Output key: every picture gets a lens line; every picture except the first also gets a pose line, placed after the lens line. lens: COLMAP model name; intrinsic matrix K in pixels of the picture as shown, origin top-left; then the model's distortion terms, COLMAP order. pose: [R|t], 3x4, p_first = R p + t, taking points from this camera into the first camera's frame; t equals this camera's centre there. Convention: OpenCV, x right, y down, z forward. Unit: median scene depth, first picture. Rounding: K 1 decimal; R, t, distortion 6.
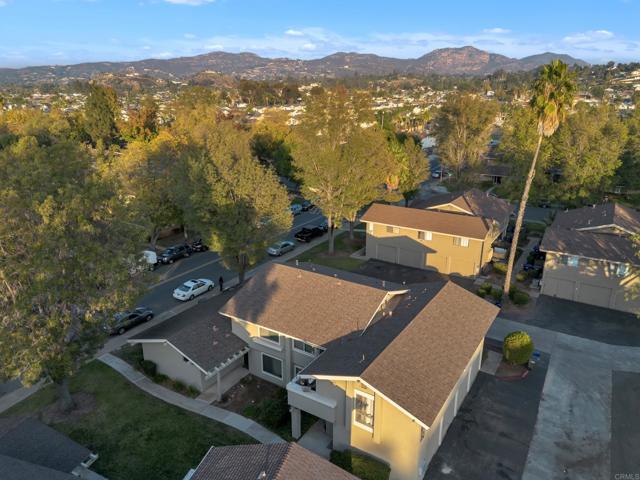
lens RADIAL K [[454.6, 0, 320.0], [0, 454.6, 244.0], [0, 0, 1]] dist [0.055343, -0.046581]
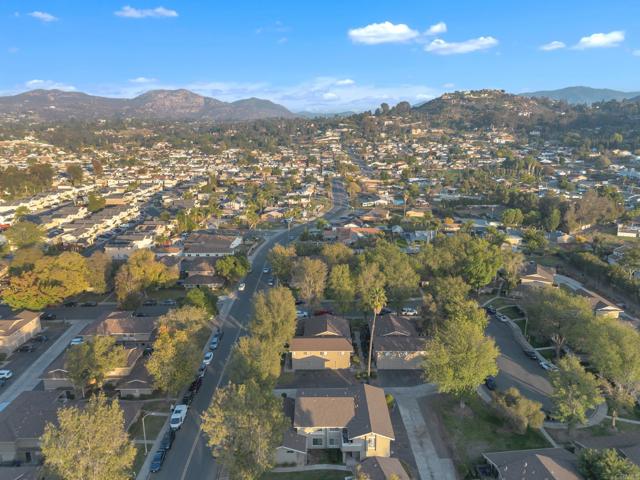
lens RADIAL K [[454.6, 0, 320.0], [0, 454.6, 244.0], [0, 0, 1]] dist [0.055343, -0.046581]
pose [[0.842005, -0.138438, 0.521404, -0.930482], [0.177267, 0.983844, -0.025044, -0.541557], [-0.509514, 0.113515, 0.852942, -0.935193]]
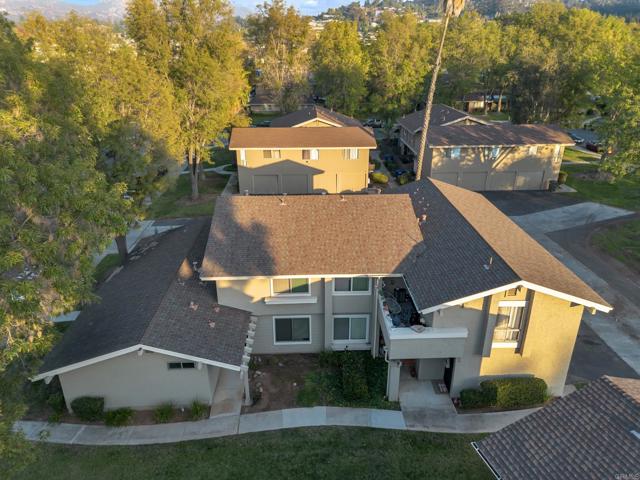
lens RADIAL K [[454.6, 0, 320.0], [0, 454.6, 244.0], [0, 0, 1]] dist [0.055343, -0.046581]
pose [[0.822583, -0.232170, 0.519090, -0.303867], [0.184440, 0.972435, 0.142659, 0.033861], [-0.537902, -0.021608, 0.842730, 0.289961]]
